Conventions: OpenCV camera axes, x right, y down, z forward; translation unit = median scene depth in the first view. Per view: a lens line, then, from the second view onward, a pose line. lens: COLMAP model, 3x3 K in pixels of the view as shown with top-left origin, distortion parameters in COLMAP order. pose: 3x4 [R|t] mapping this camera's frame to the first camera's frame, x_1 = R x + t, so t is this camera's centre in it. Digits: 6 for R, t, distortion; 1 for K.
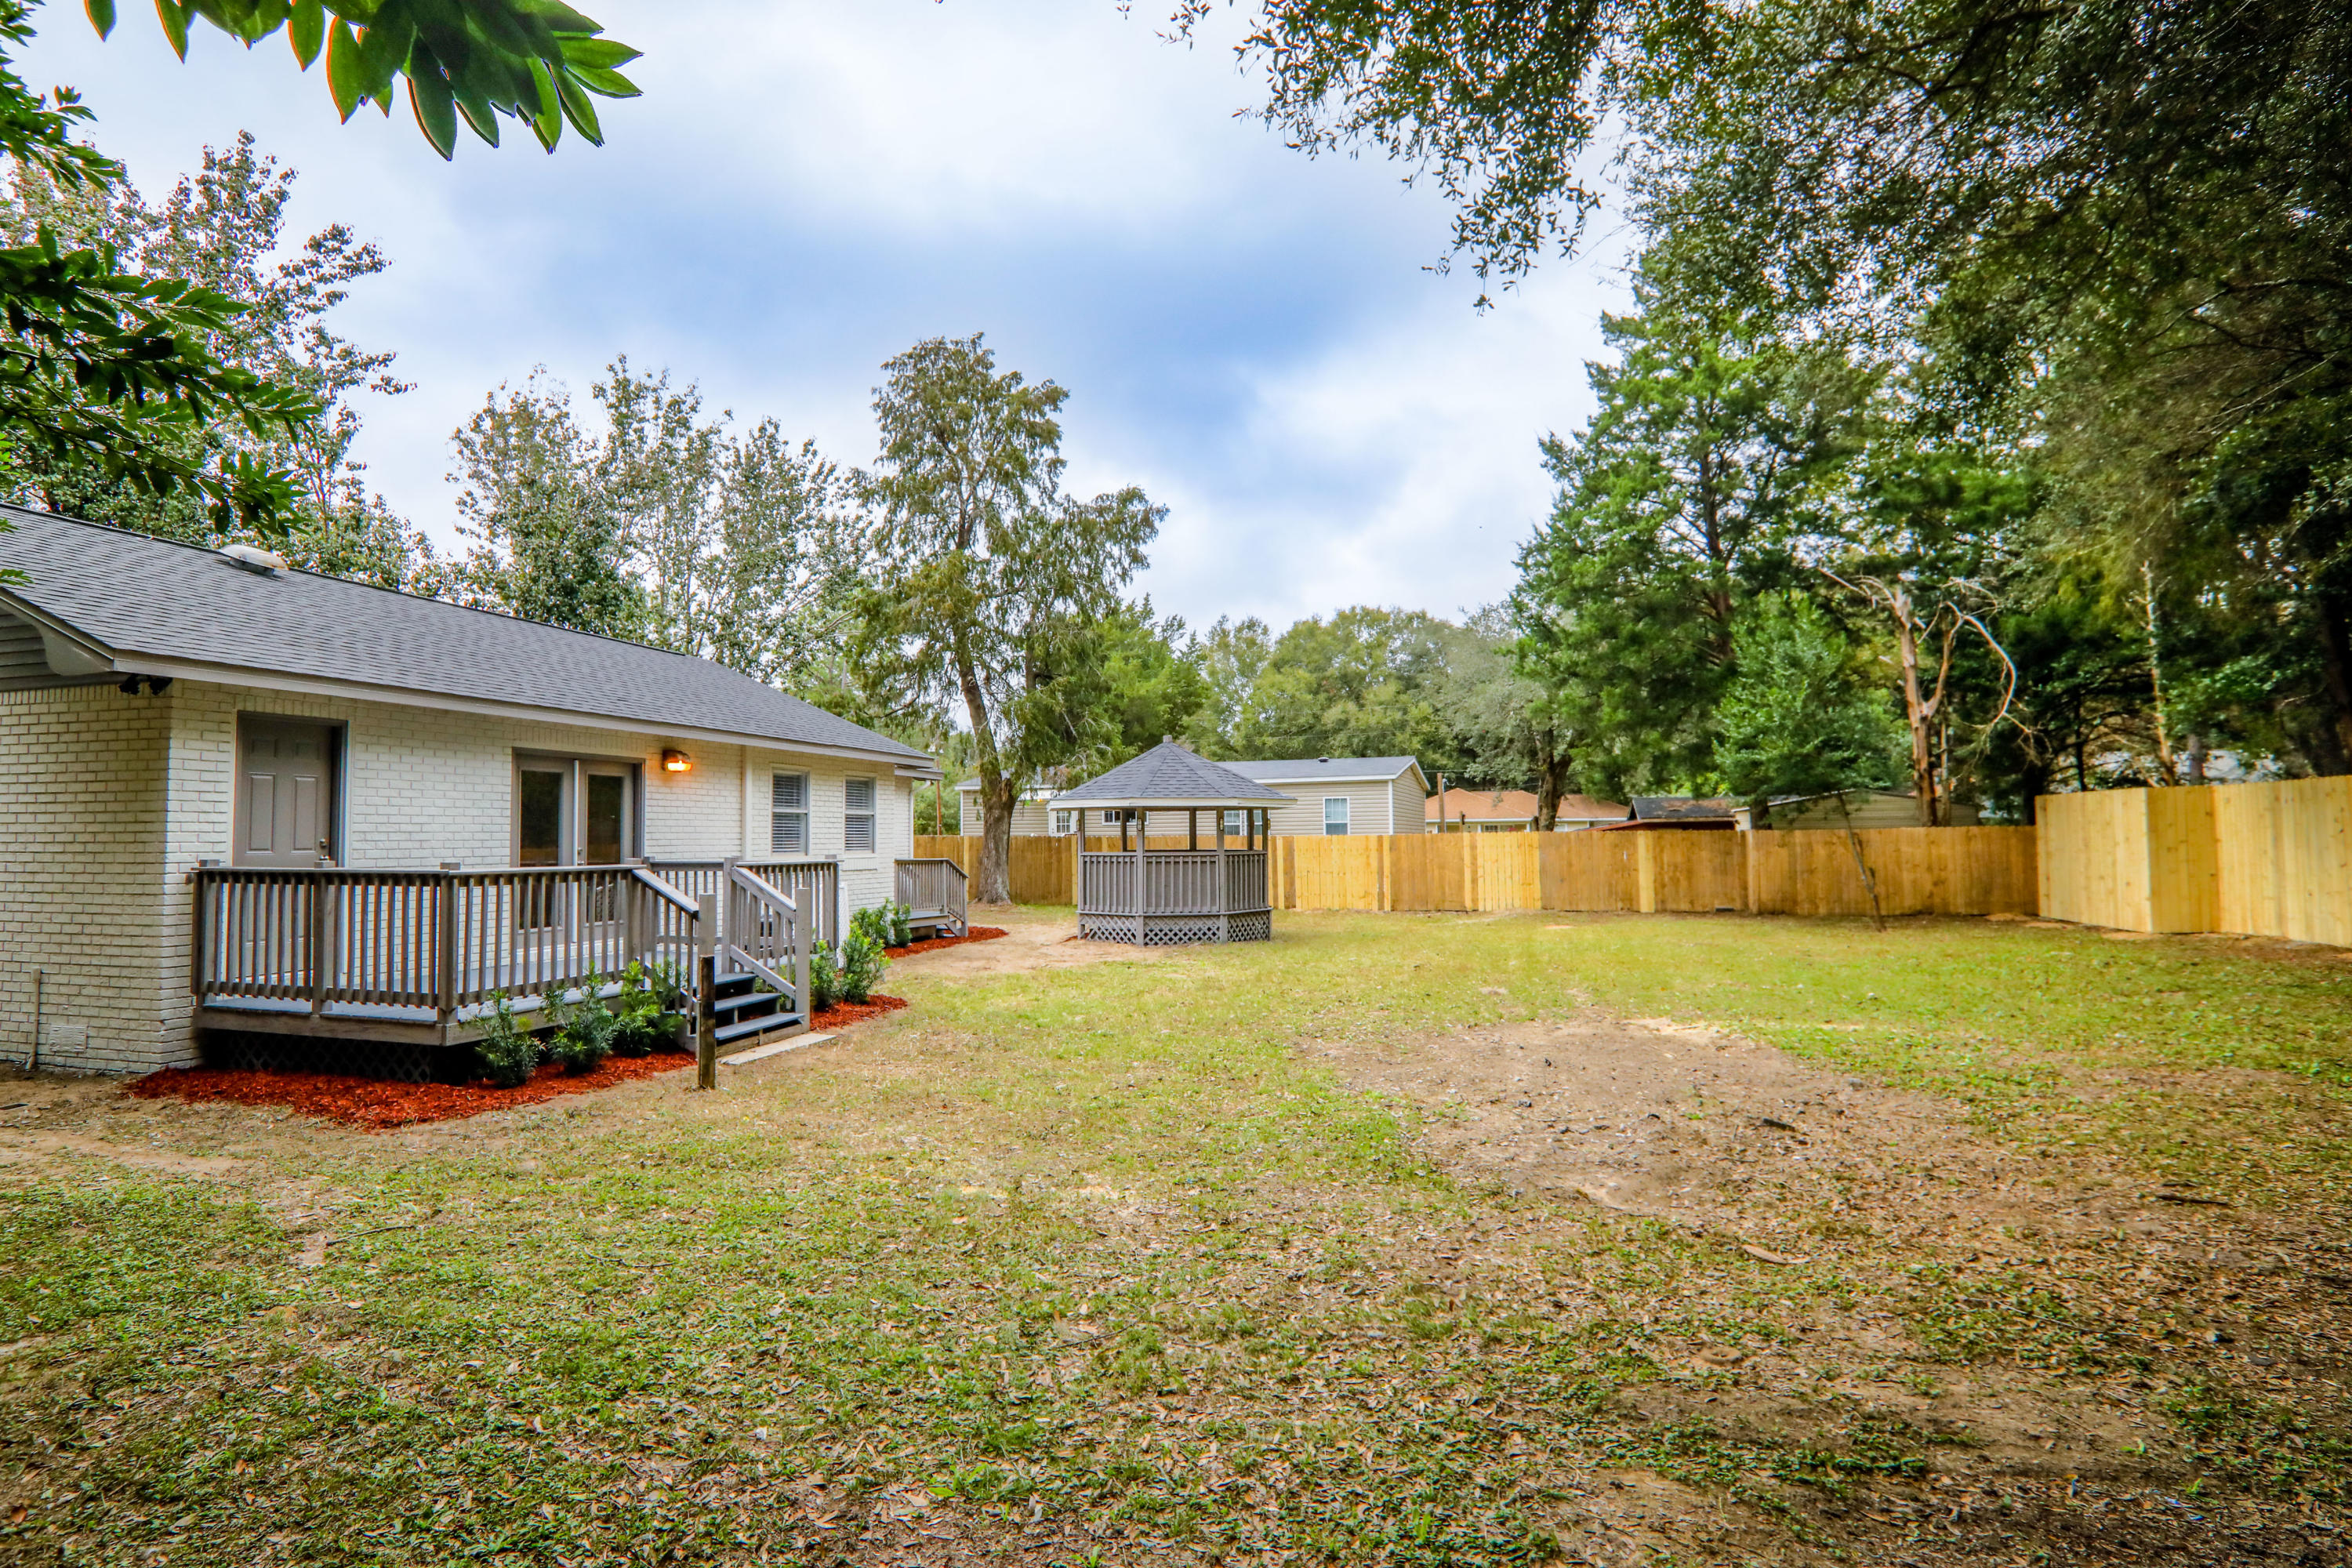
lens RADIAL K [[1198.1, 0, 1176.0], [0, 1198.1, 784.0], [0, 0, 1]] dist [-0.000842, -0.000085]
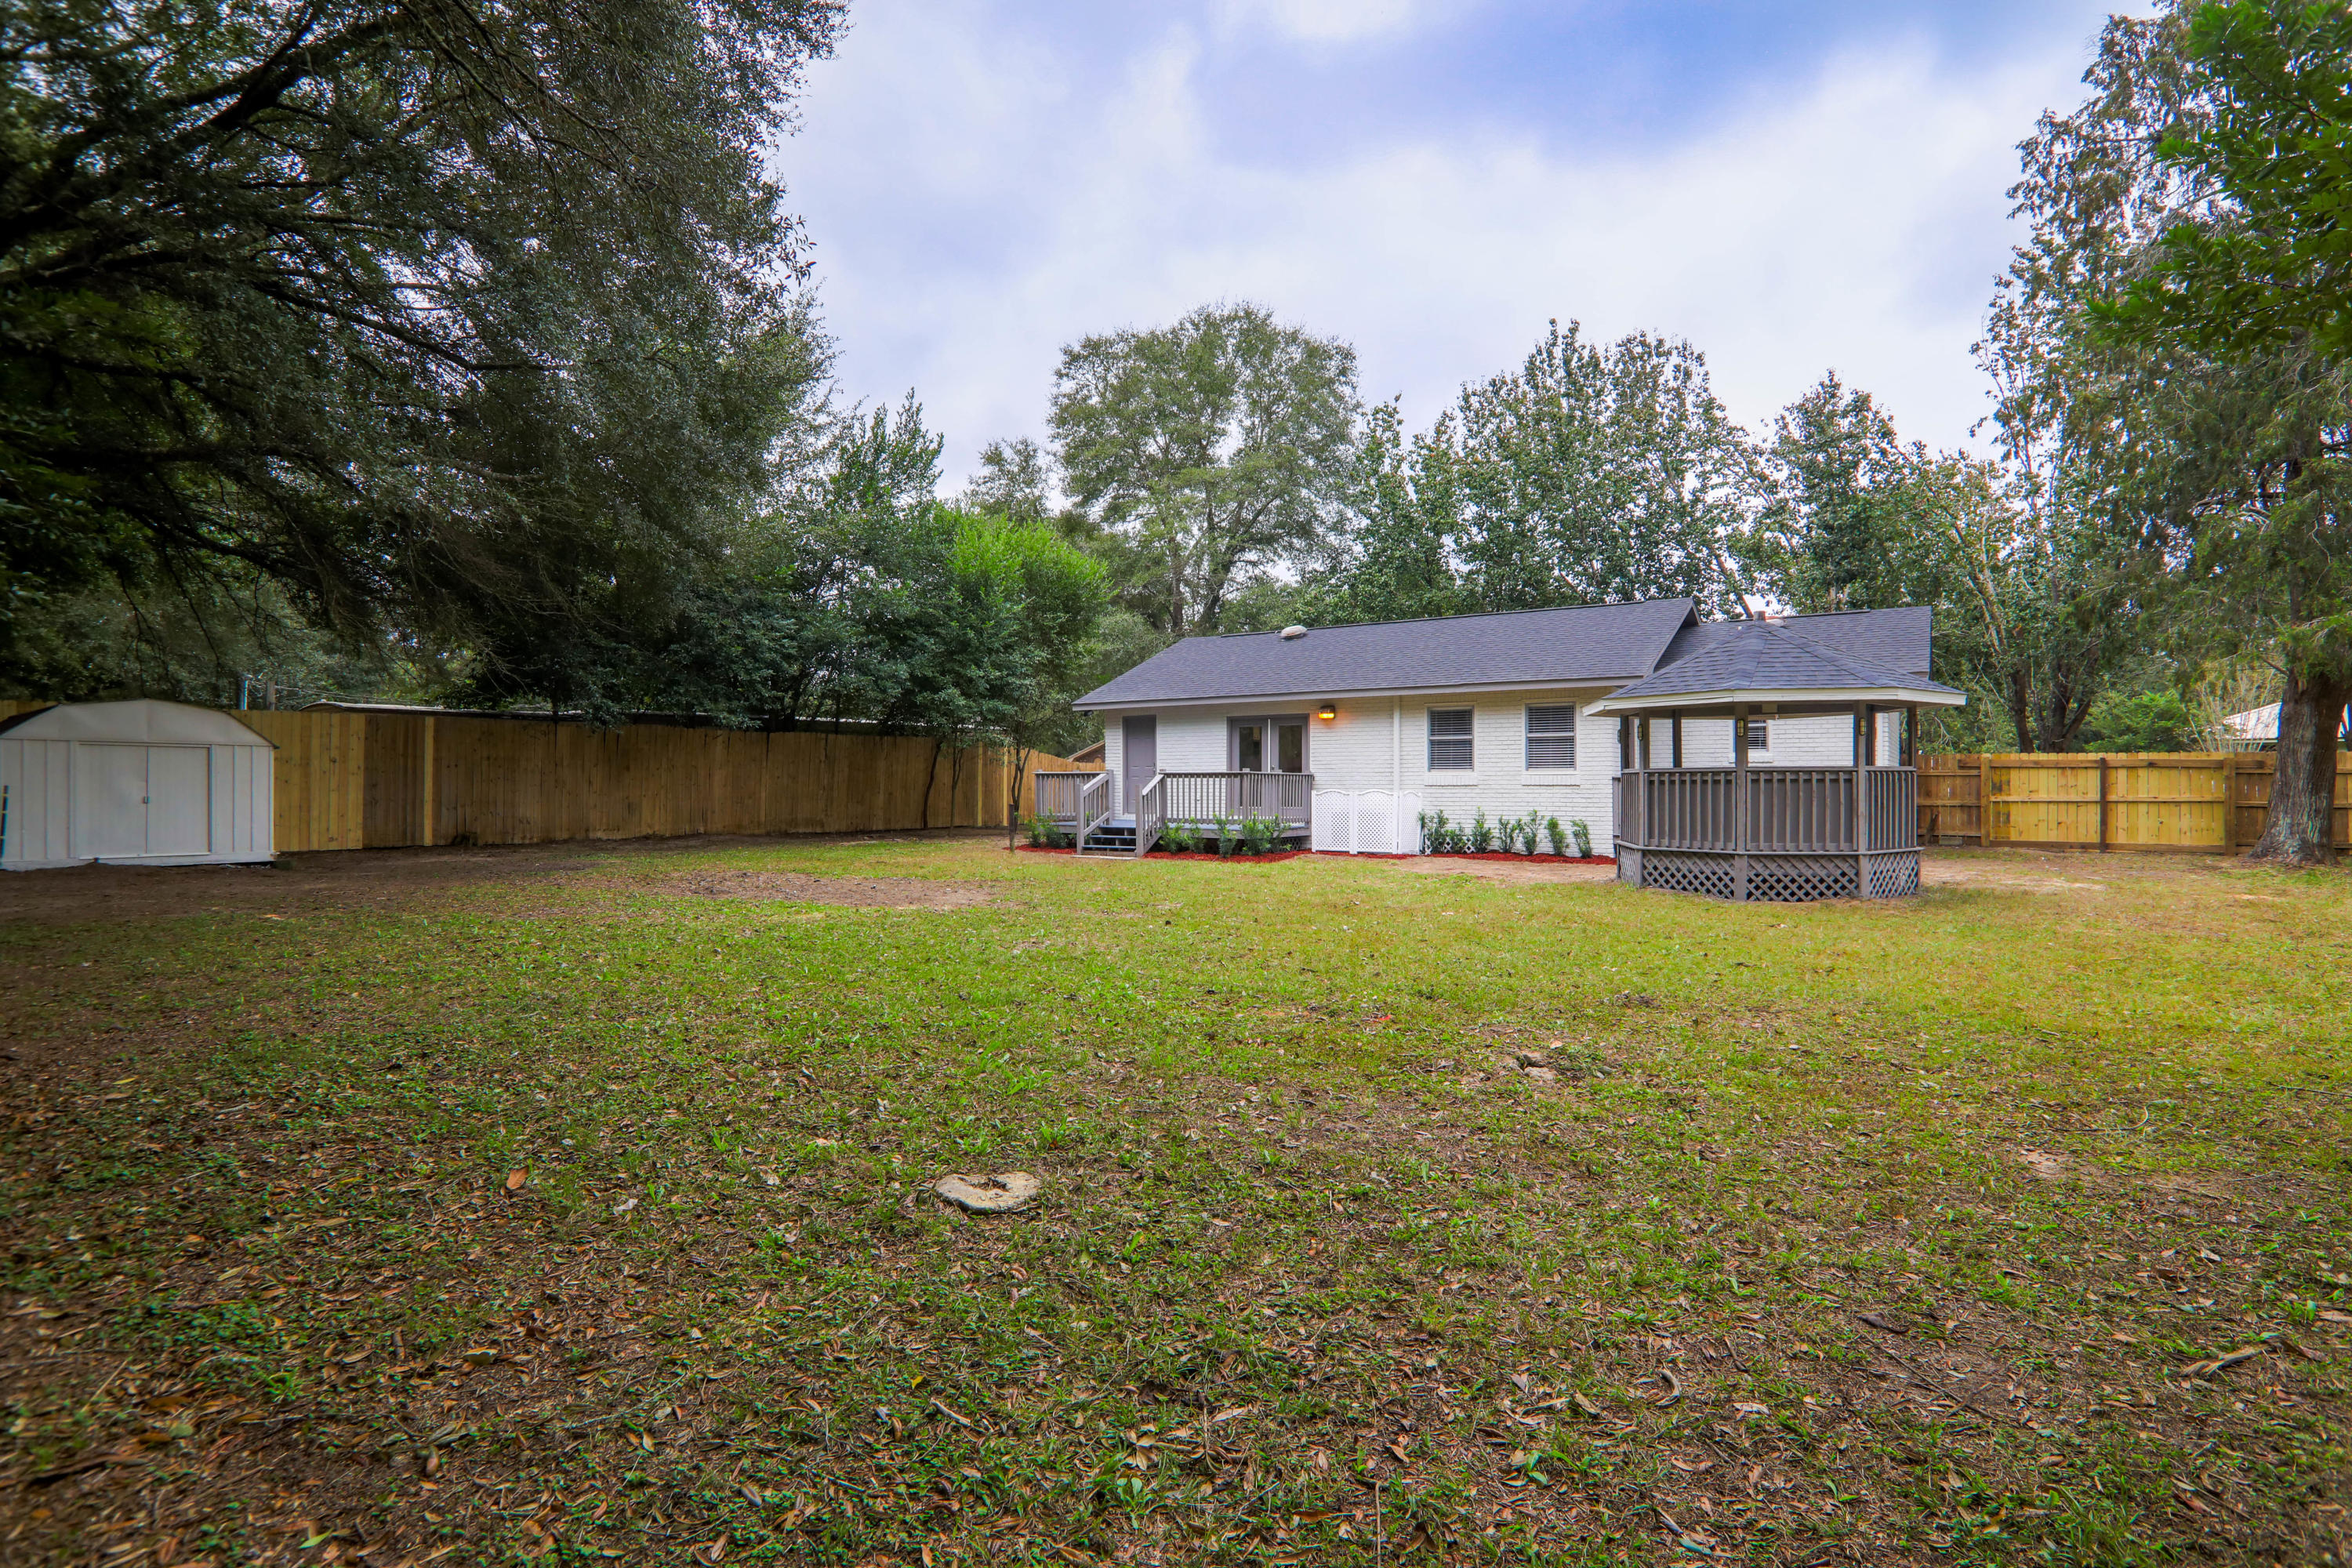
lens RADIAL K [[1198.1, 0, 1176.0], [0, 1198.1, 784.0], [0, 0, 1]] dist [-0.000842, -0.000085]
pose [[-0.422932, 0.004801, -0.906149, 1.378556], [0.032077, 0.999439, -0.009676, 0.102584], [0.905593, -0.033158, -0.422849, 1.688665]]
